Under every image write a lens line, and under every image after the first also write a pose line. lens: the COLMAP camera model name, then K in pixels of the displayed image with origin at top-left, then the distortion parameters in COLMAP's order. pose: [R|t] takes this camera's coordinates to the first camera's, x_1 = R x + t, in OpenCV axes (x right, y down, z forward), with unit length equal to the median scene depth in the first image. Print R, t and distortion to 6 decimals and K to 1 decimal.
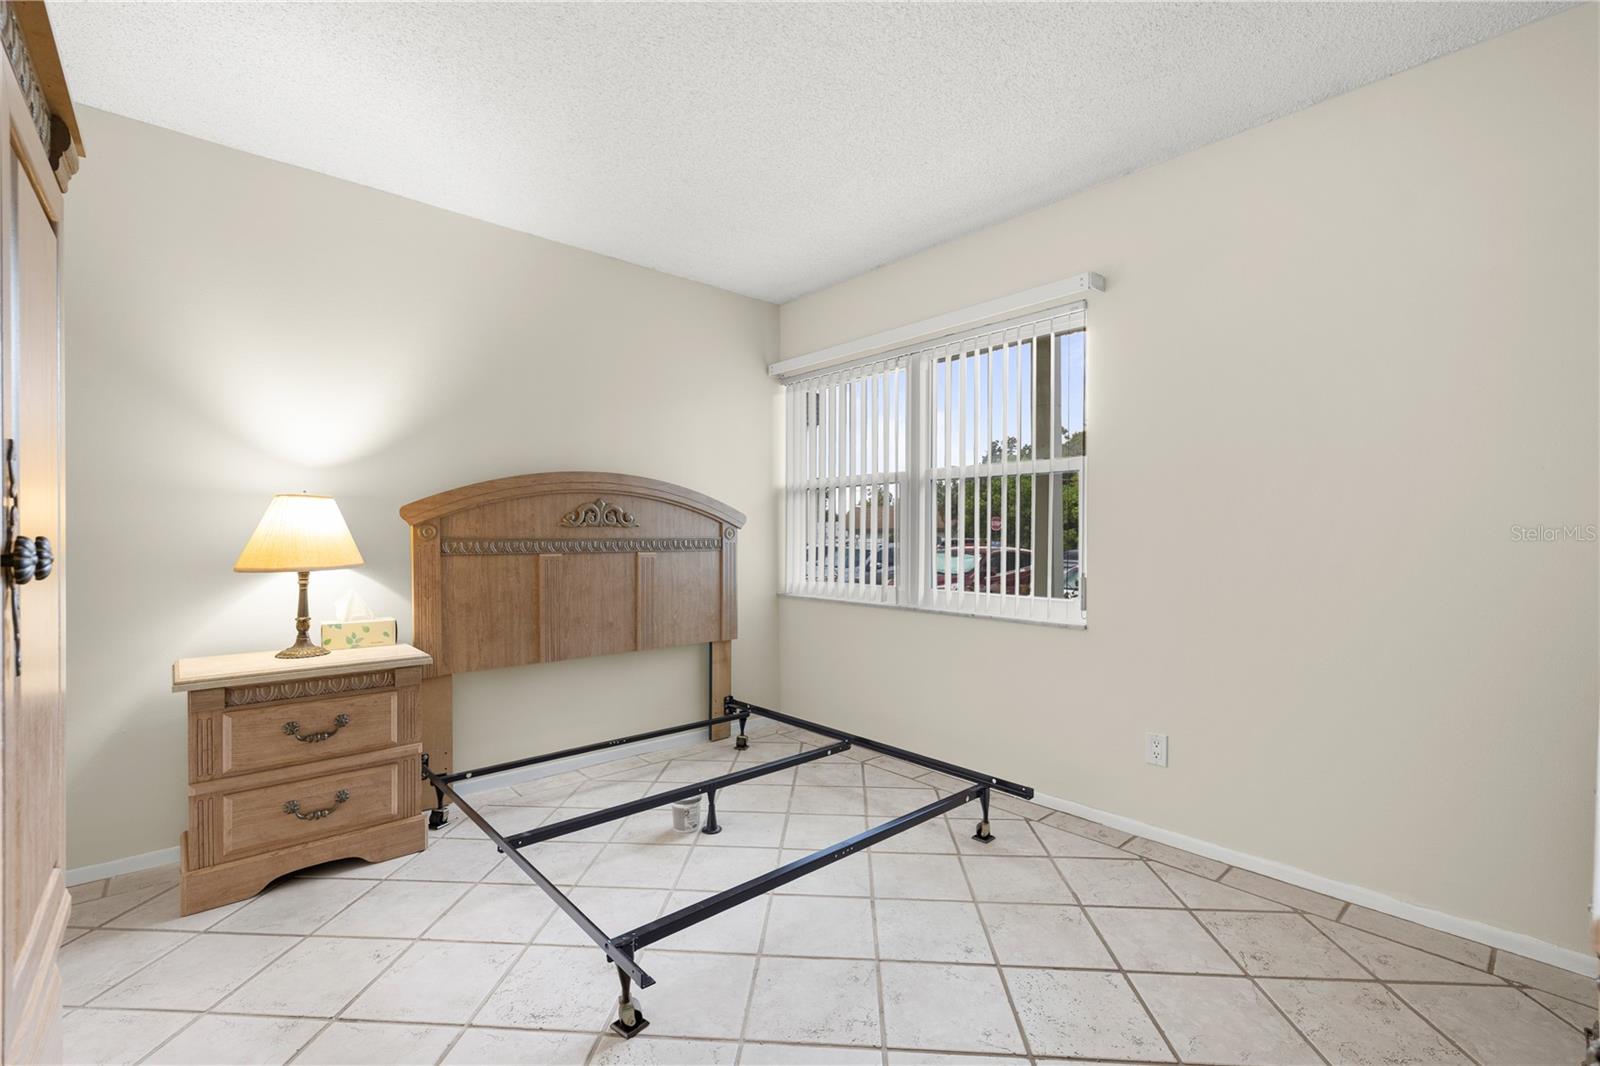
lens RADIAL K [[700.6, 0, 800.0], [0, 700.6, 533.0], [0, 0, 1]] dist [-0.000601, 0.000292]
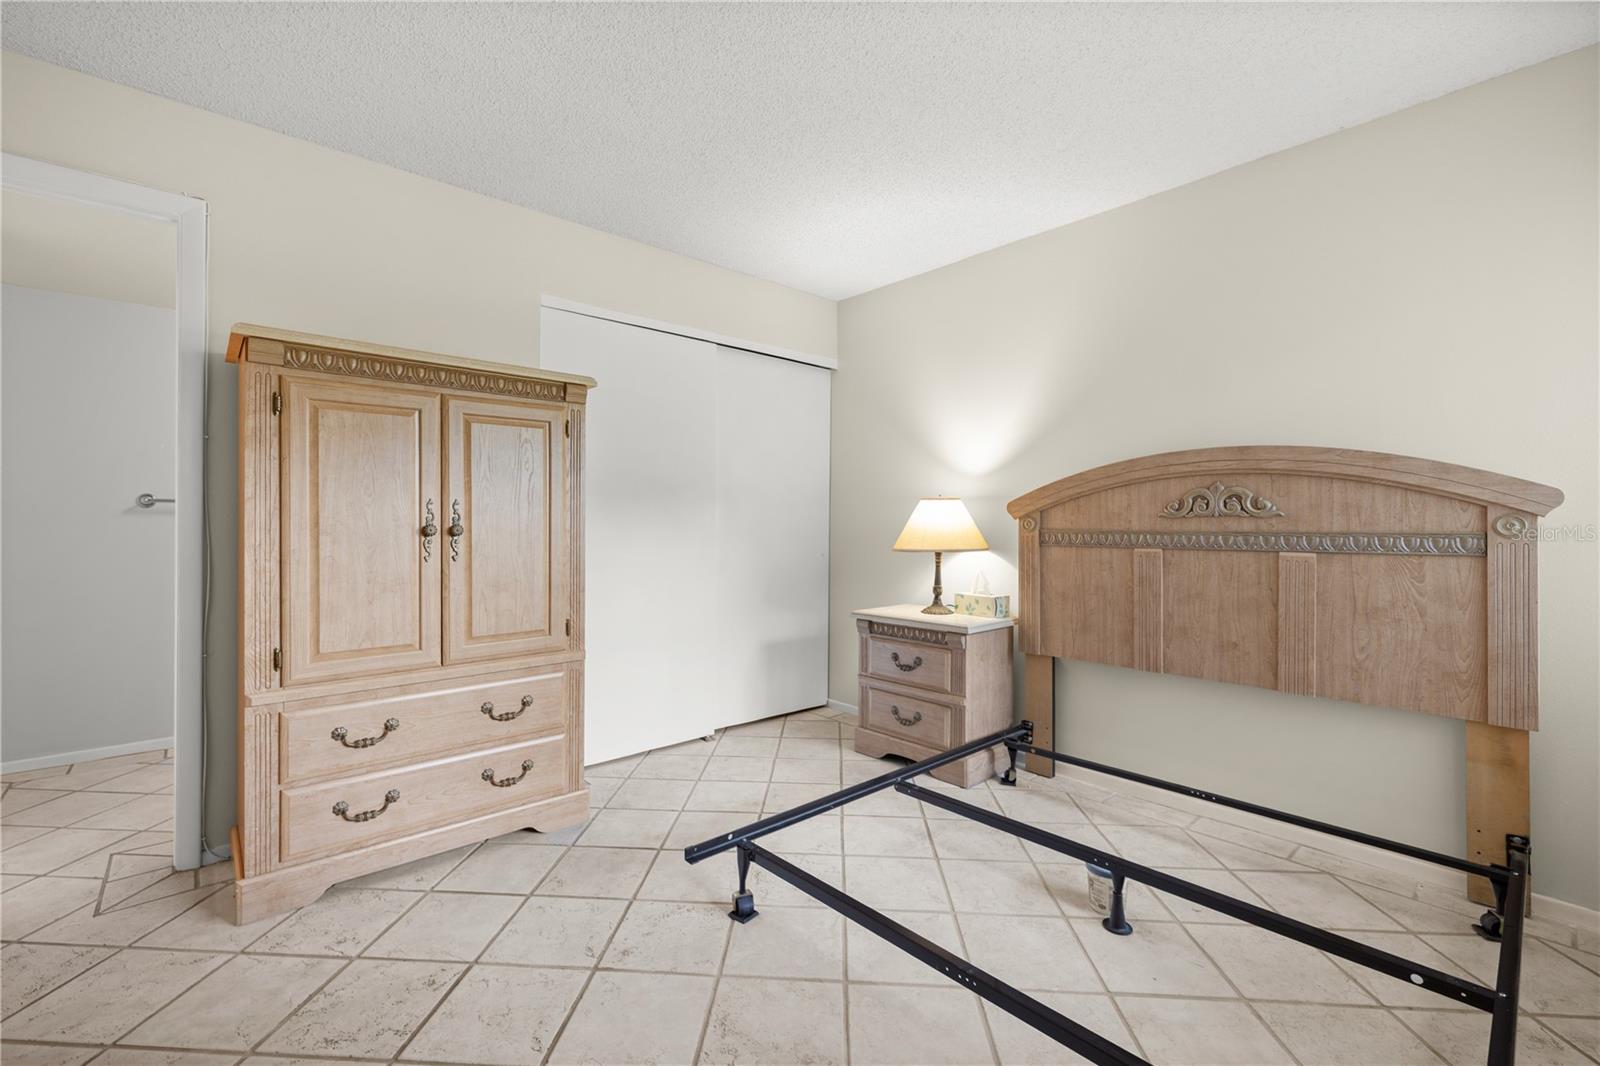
lens RADIAL K [[676.3, 0, 799.3], [0, 676.3, 525.7], [0, 0, 1]] dist [0.001810, 0.000131]
pose [[0.005419, -0.002422, -0.999982, 0.509827], [-0.002543, 0.999994, -0.002435, 0.004331], [0.999982, 0.002556, 0.005413, 0.576313]]
